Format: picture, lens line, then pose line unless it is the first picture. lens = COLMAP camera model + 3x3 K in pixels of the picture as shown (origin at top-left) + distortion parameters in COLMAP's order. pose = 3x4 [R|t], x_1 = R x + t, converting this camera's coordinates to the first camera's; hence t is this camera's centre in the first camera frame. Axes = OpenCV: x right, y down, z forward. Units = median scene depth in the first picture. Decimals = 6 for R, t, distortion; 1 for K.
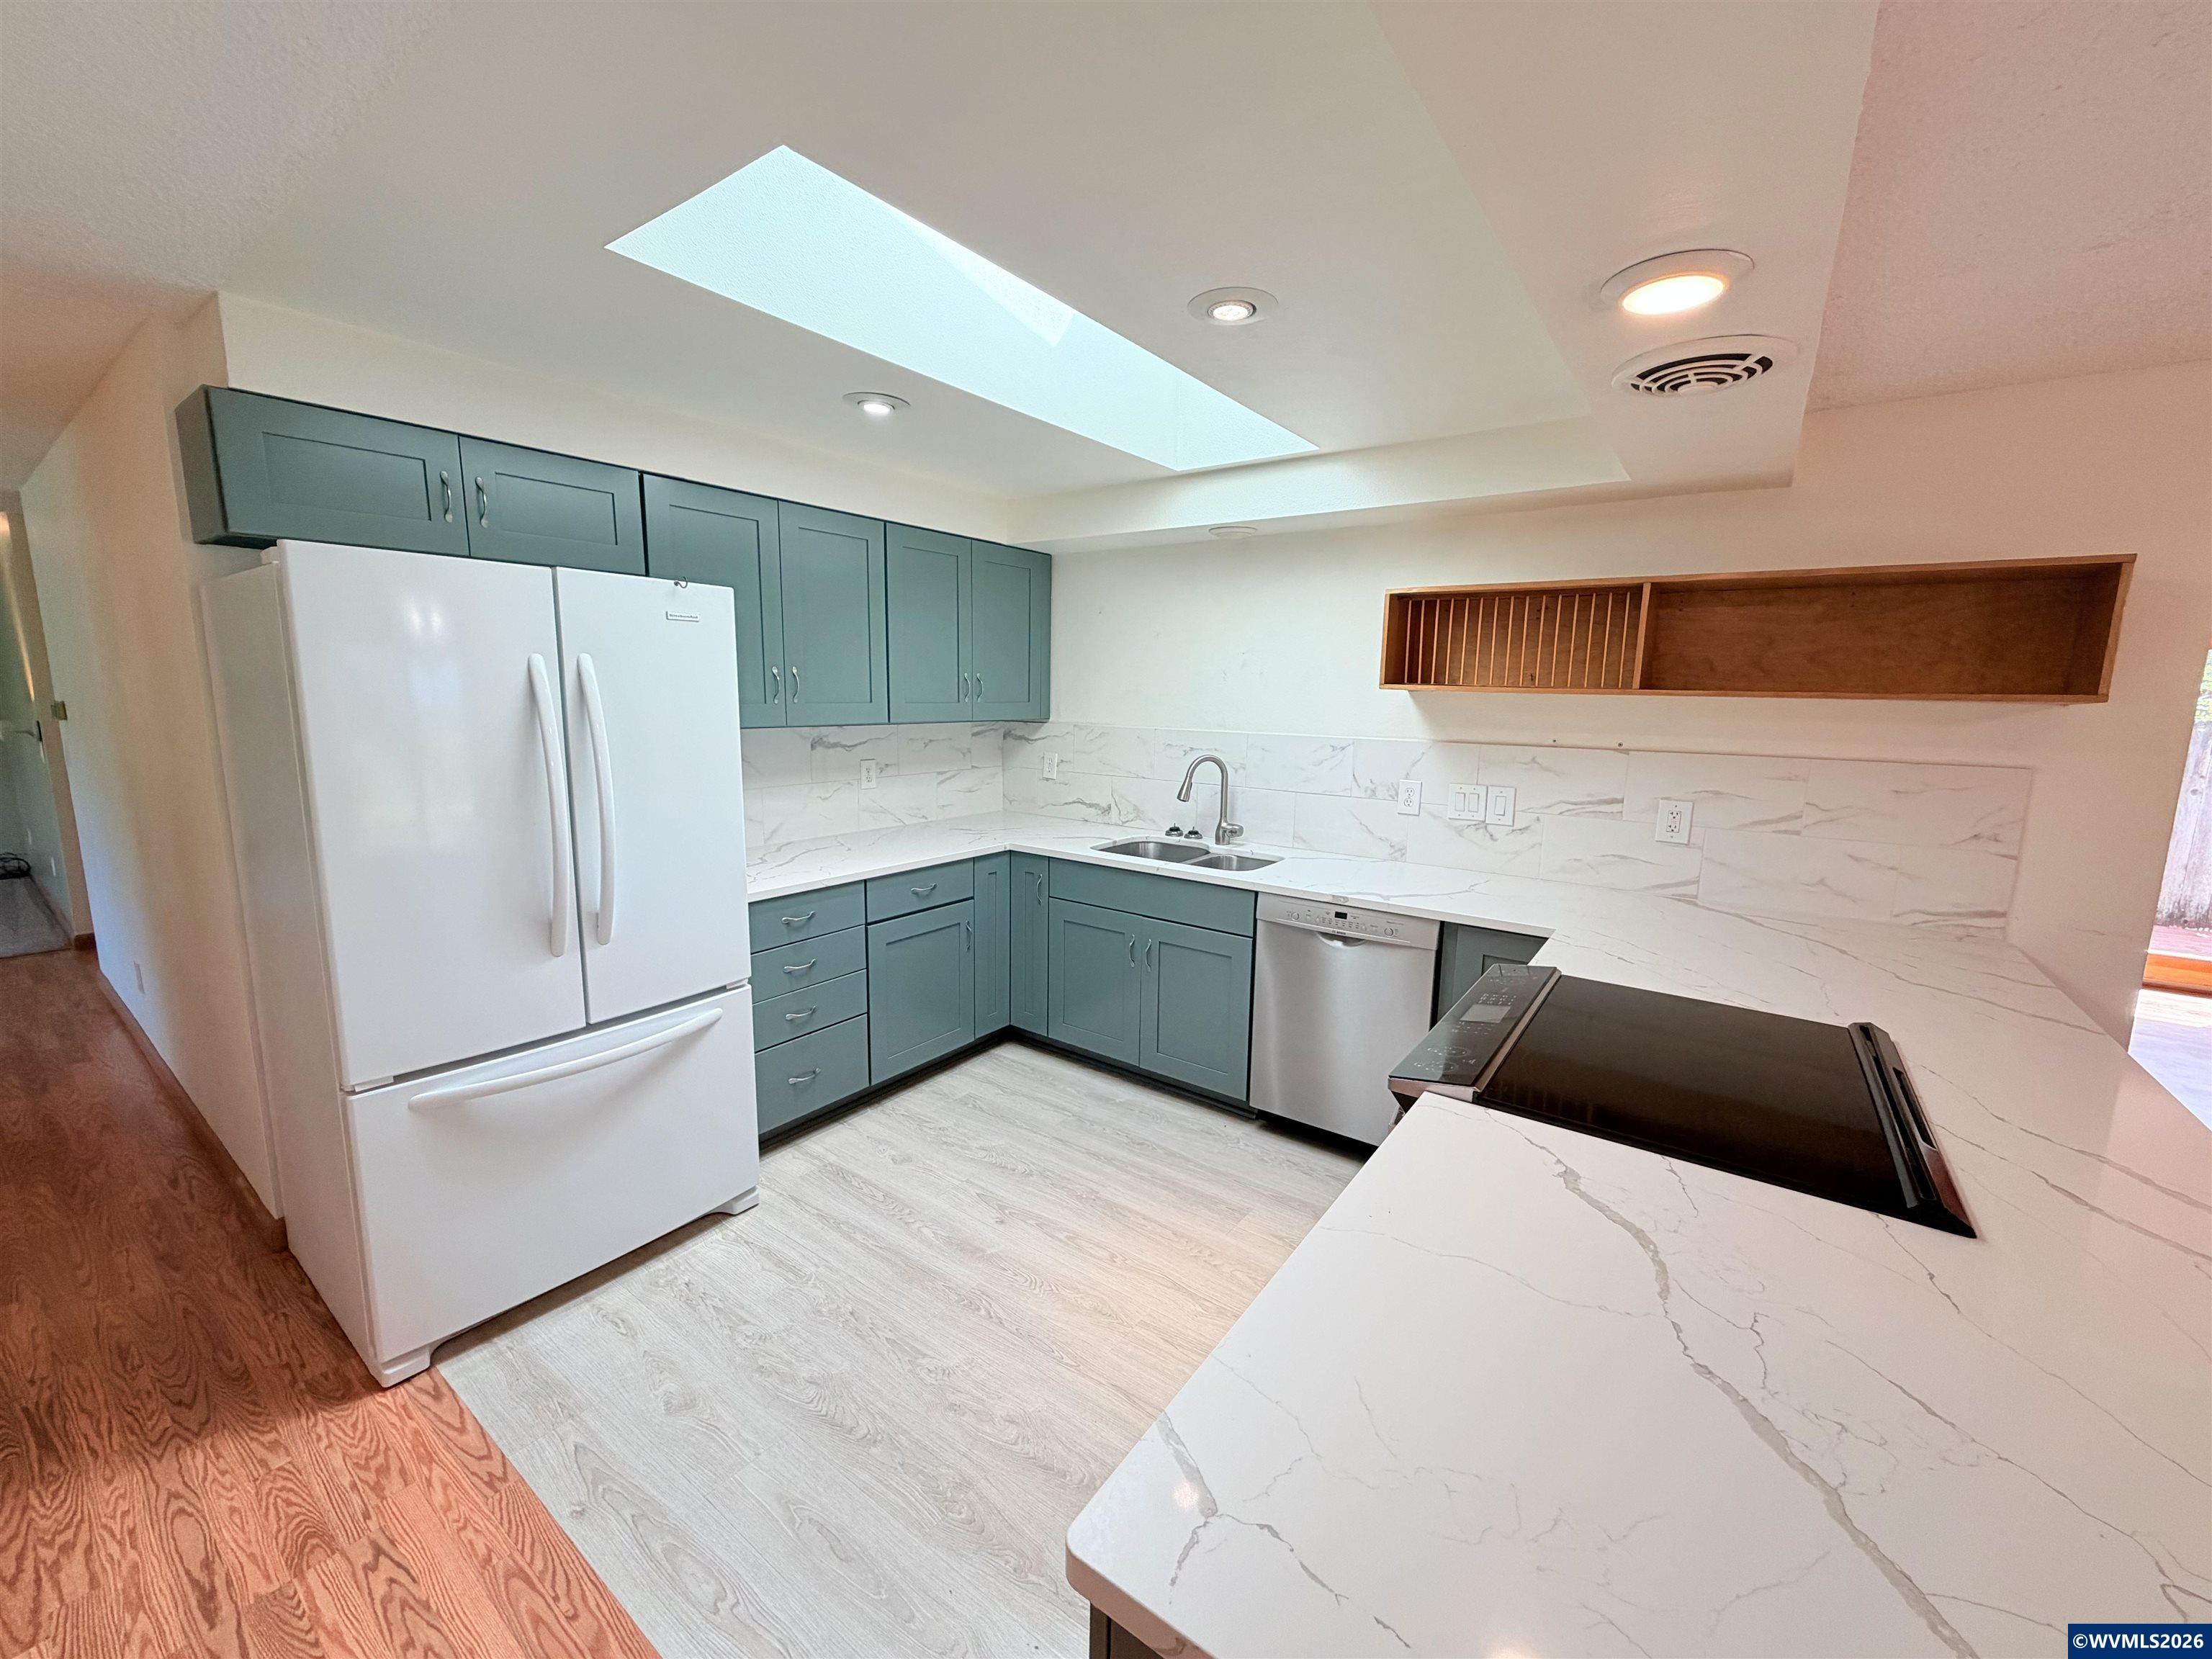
lens RADIAL K [[880.2, 0, 1101.2], [0, 880.2, 832.5], [0, 0, 1]] dist [0.001479, 0.000006]
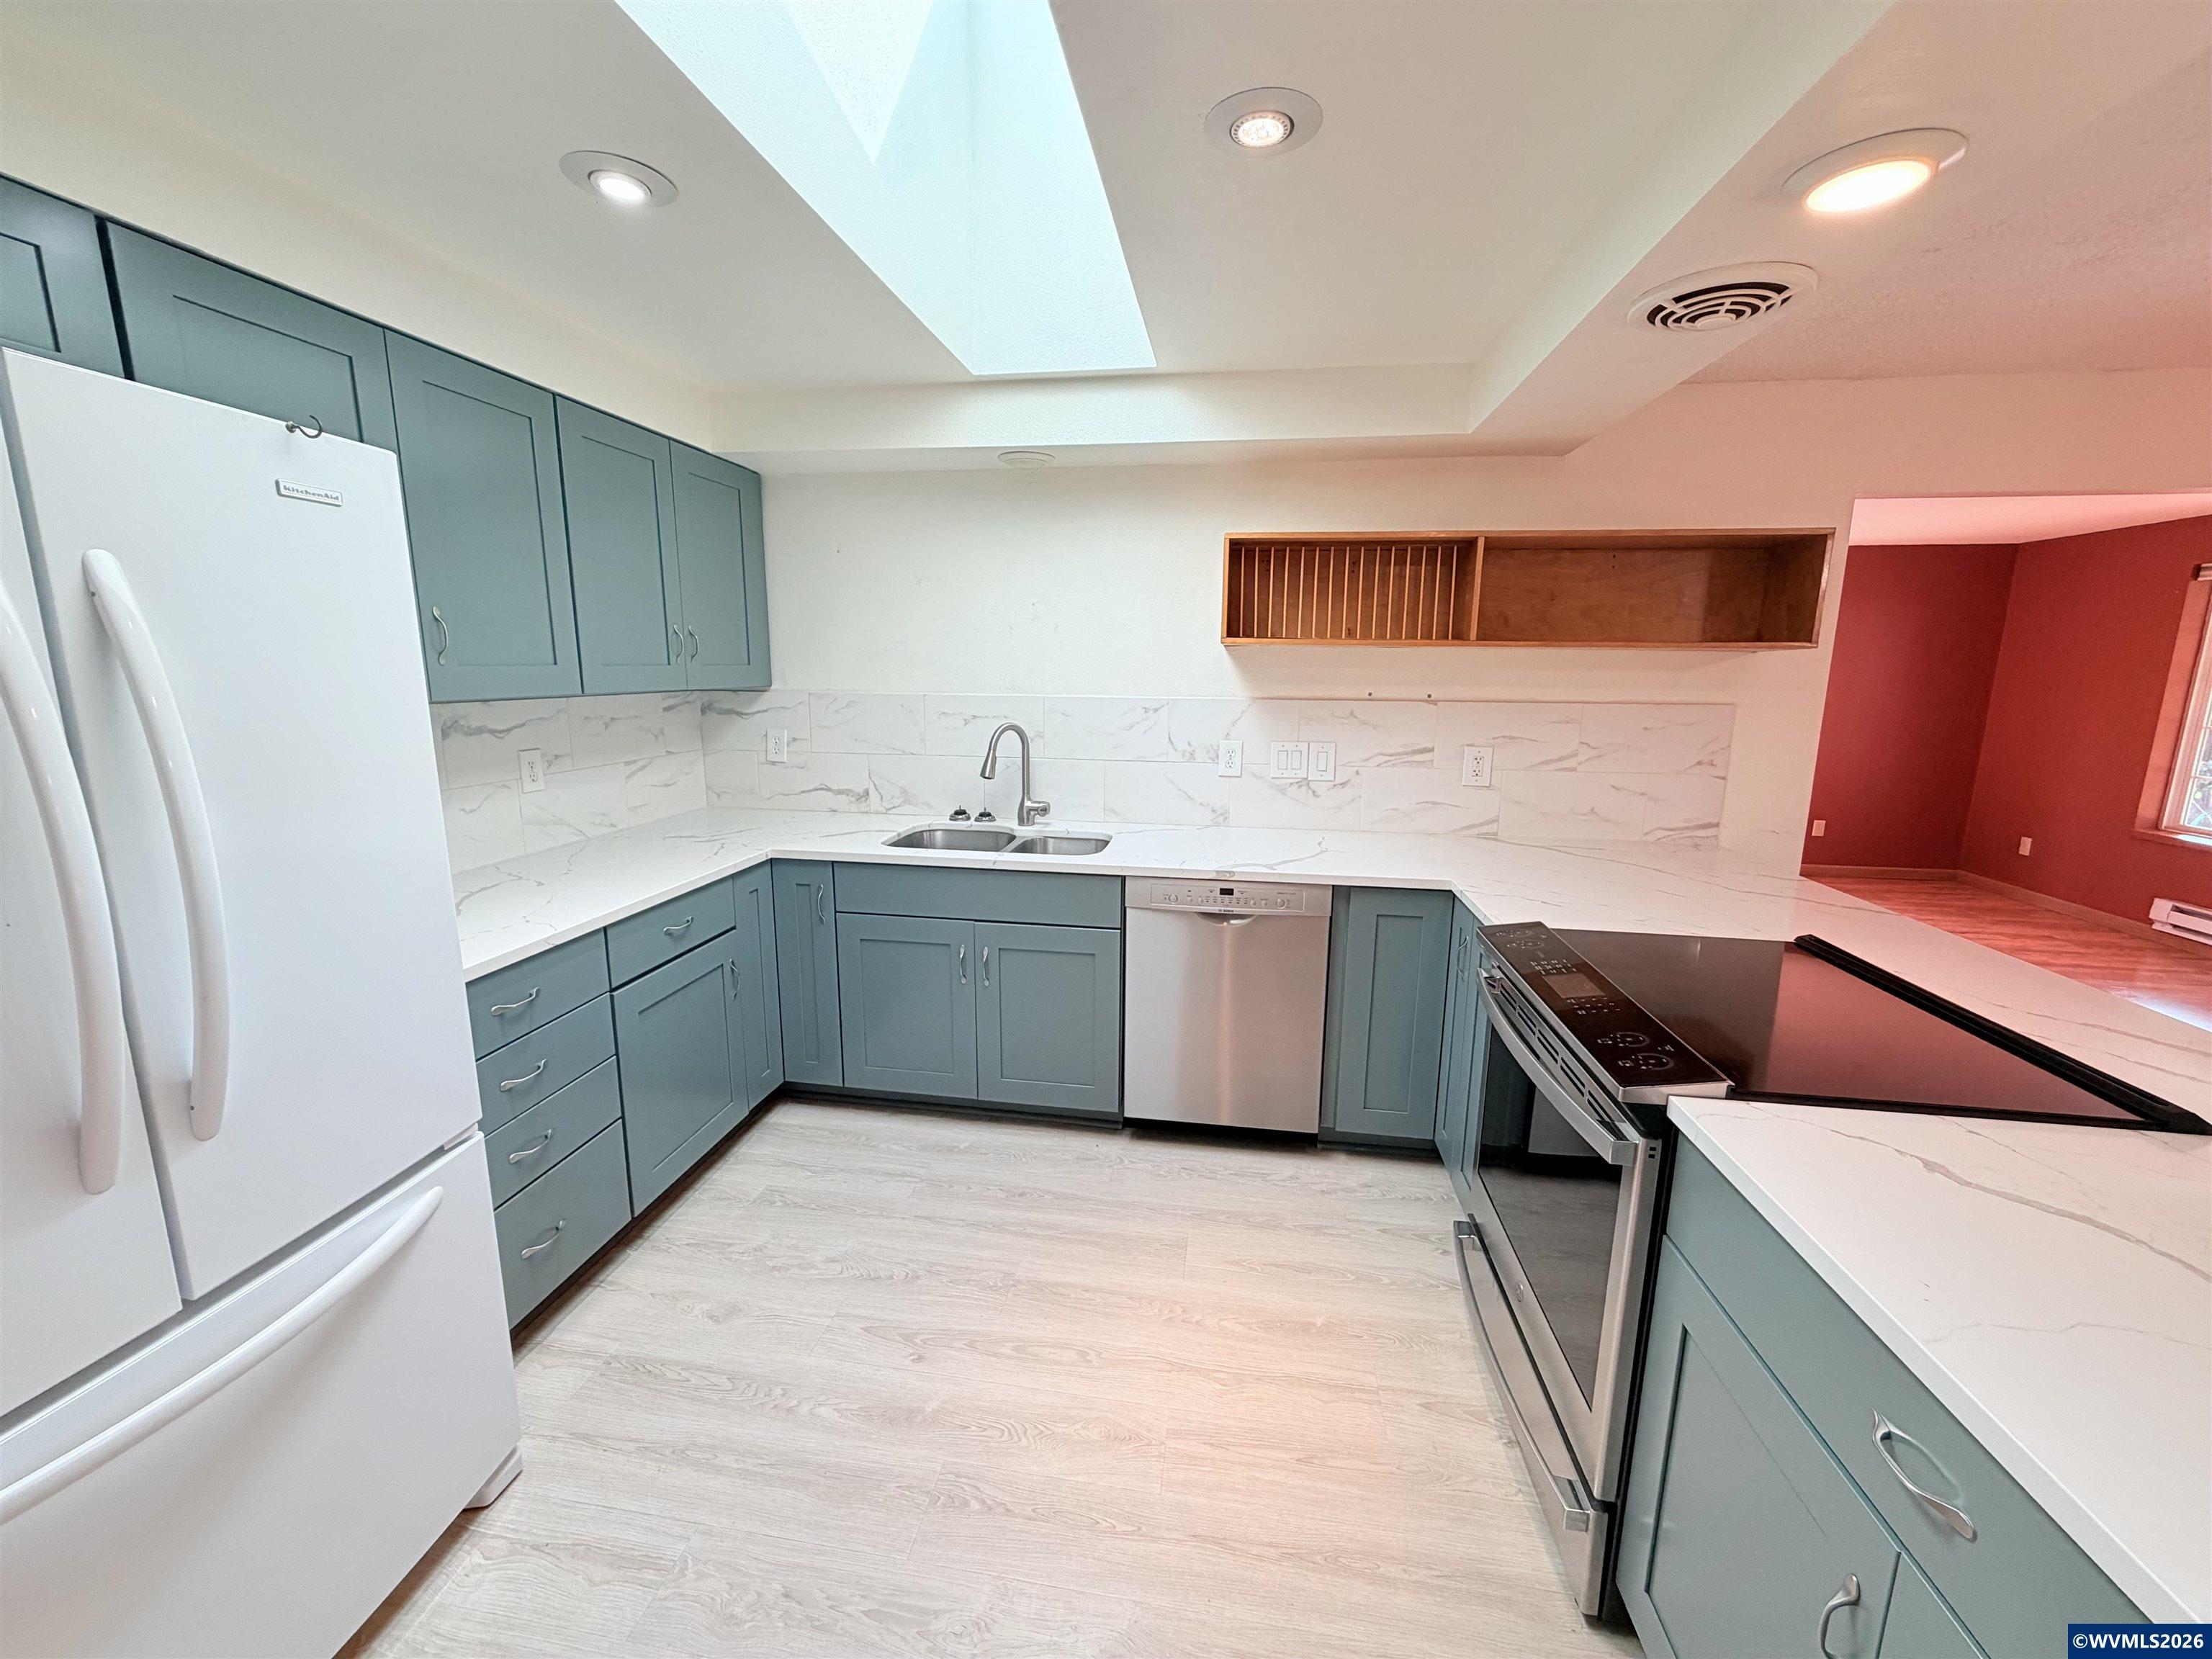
lens RADIAL K [[880.2, 0, 1100.6], [0, 880.2, 830.5], [0, 0, 1]] dist [0.001479, 0.000006]
pose [[0.889744, -0.094215, 0.446631, -0.244564], [0.079911, 0.995506, 0.050806, -0.025726], [-0.449411, -0.009513, 0.893275, 0.246435]]
